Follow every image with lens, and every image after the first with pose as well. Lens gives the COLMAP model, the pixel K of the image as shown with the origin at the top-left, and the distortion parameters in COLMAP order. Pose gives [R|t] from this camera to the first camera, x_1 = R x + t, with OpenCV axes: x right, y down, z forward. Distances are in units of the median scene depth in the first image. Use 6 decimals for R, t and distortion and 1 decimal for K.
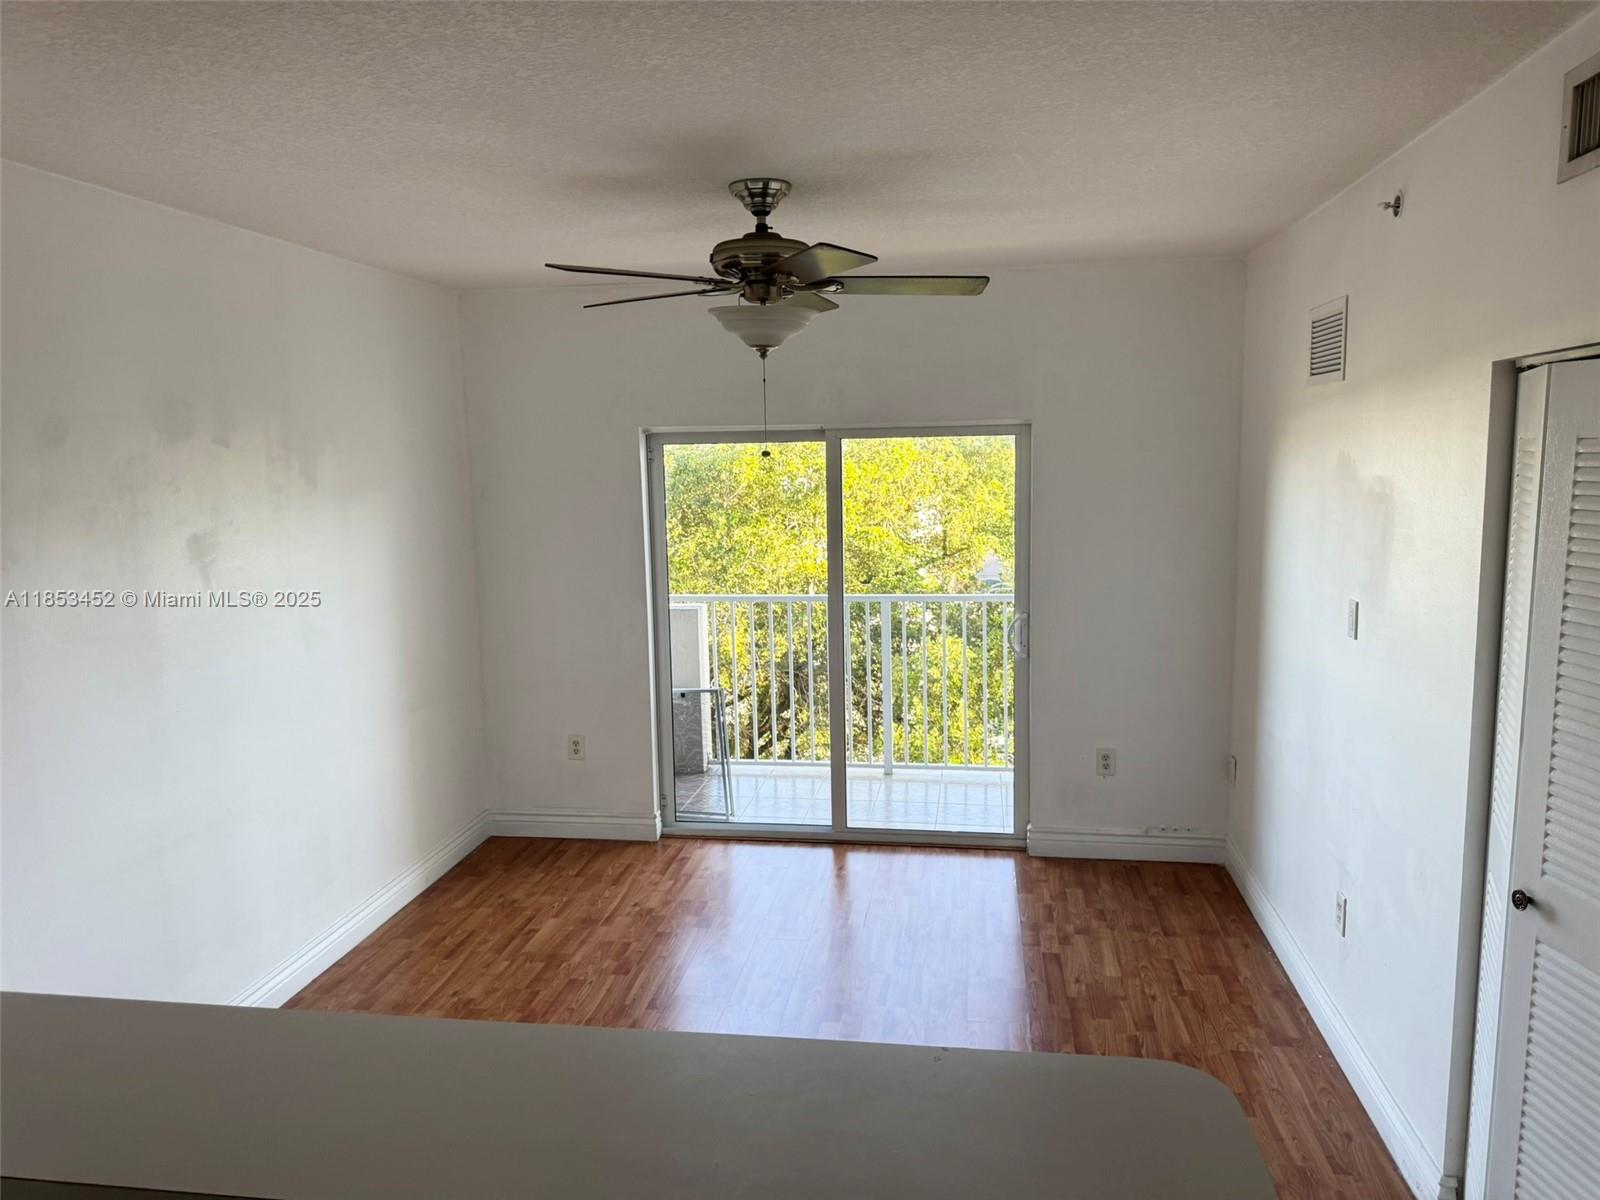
lens RADIAL K [[1130.9, 0, 793.8], [0, 1130.9, 605.1], [0, 0, 1]] dist [0.057391, -0.042107]
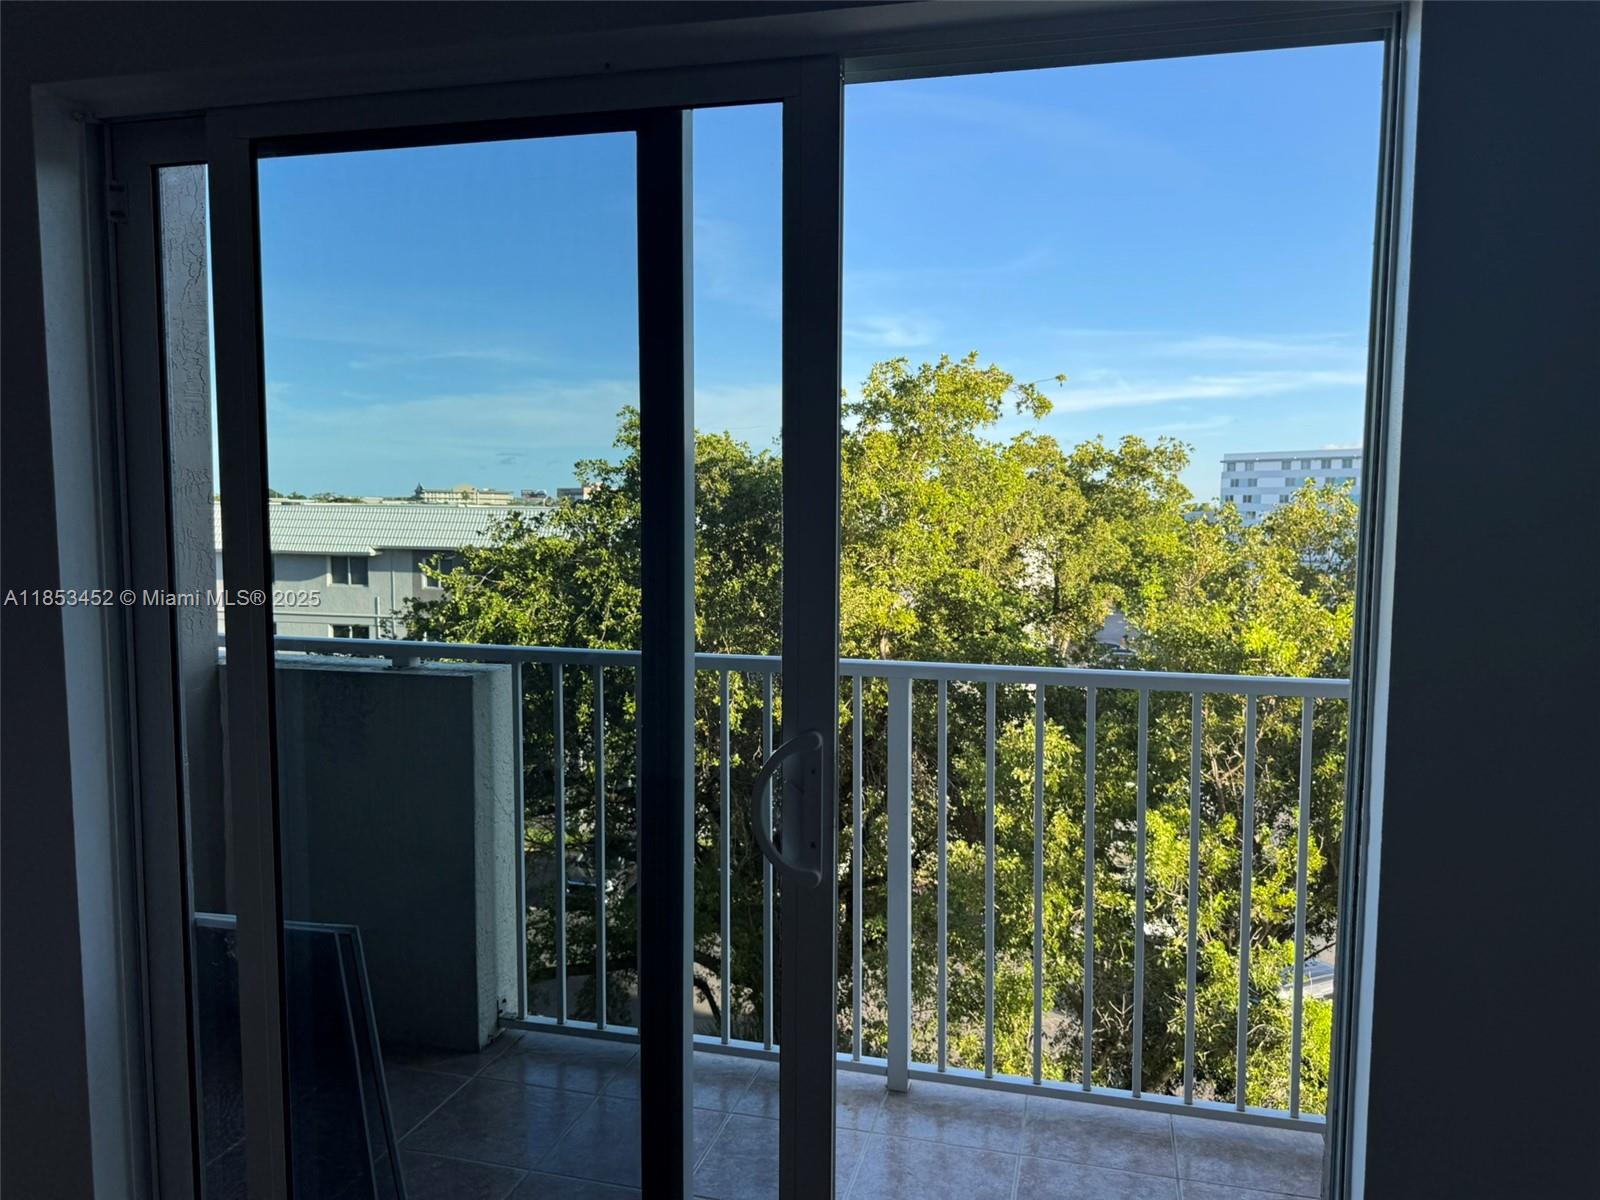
lens RADIAL K [[1130.9, 0, 807.8], [0, 1130.9, 593.8], [0, 0, 1]] dist [0.057391, -0.042107]
pose [[0.995999, 0.027471, -0.085041, 0.024956], [-0.032419, 0.997827, -0.057355, -0.002095], [0.083281, 0.059883, 0.994725, 0.175649]]
